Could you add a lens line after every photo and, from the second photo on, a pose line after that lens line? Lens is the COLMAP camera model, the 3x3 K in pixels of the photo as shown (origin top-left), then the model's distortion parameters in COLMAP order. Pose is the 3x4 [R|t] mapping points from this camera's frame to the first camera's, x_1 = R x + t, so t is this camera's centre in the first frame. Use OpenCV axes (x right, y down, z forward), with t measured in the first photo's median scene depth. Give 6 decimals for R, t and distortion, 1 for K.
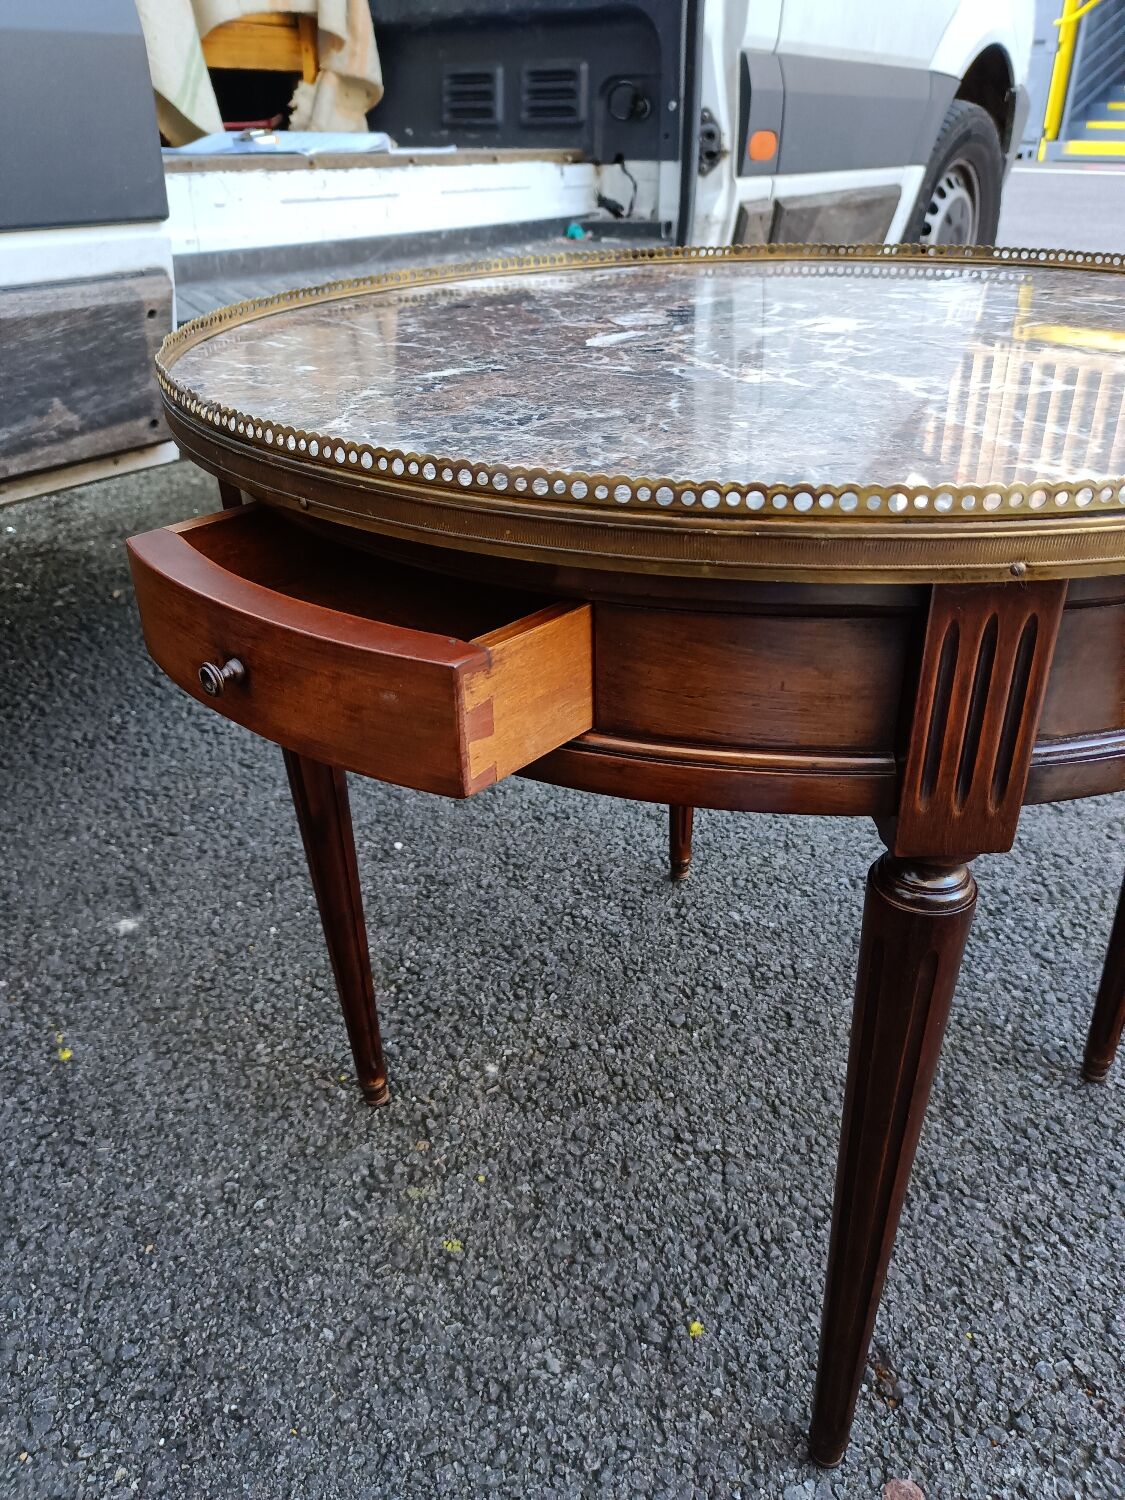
lens RADIAL K [[1127.9, 0, 560.4], [0, 1127.9, 749.9], [0, 0, 1]] dist [0.011272, -0.013000]
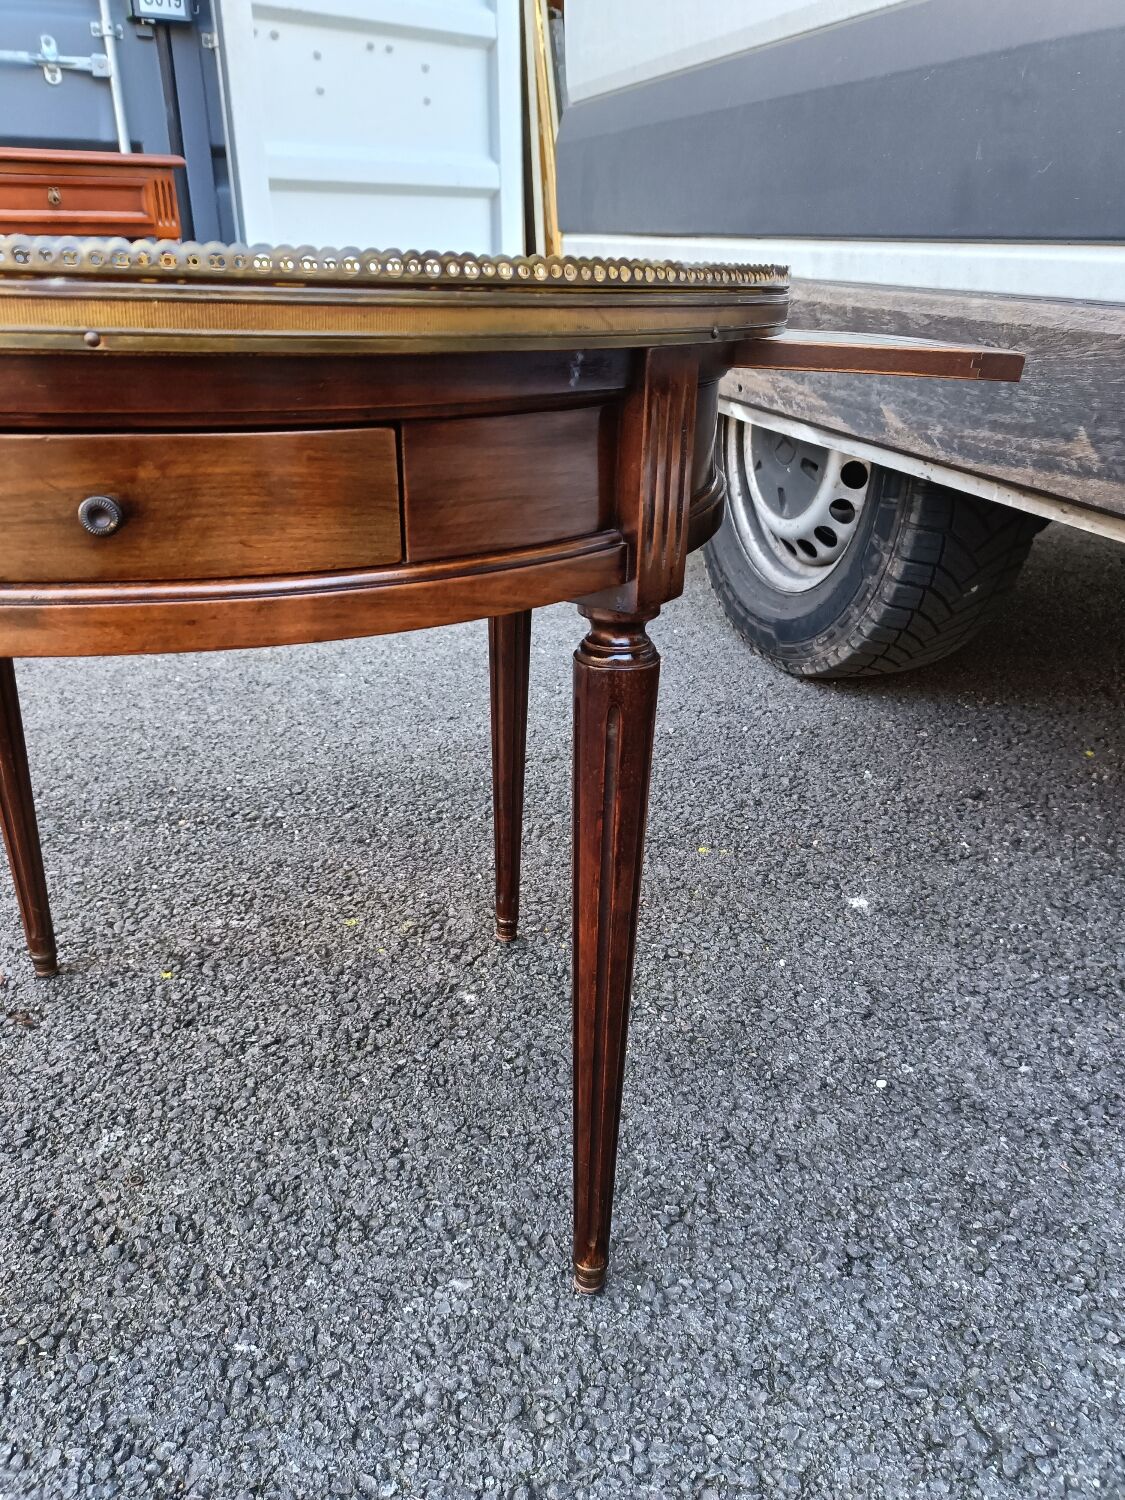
lens RADIAL K [[1130.7, 0, 561.8], [0, 1130.7, 743.3], [0, 0, 1]] dist [0.011203, -0.001311]
pose [[-0.612486, 0.313669, -0.725584, 0.526001], [-0.394000, 0.674618, 0.624223, -0.520464], [0.685292, 0.668208, -0.289609, 1.093846]]
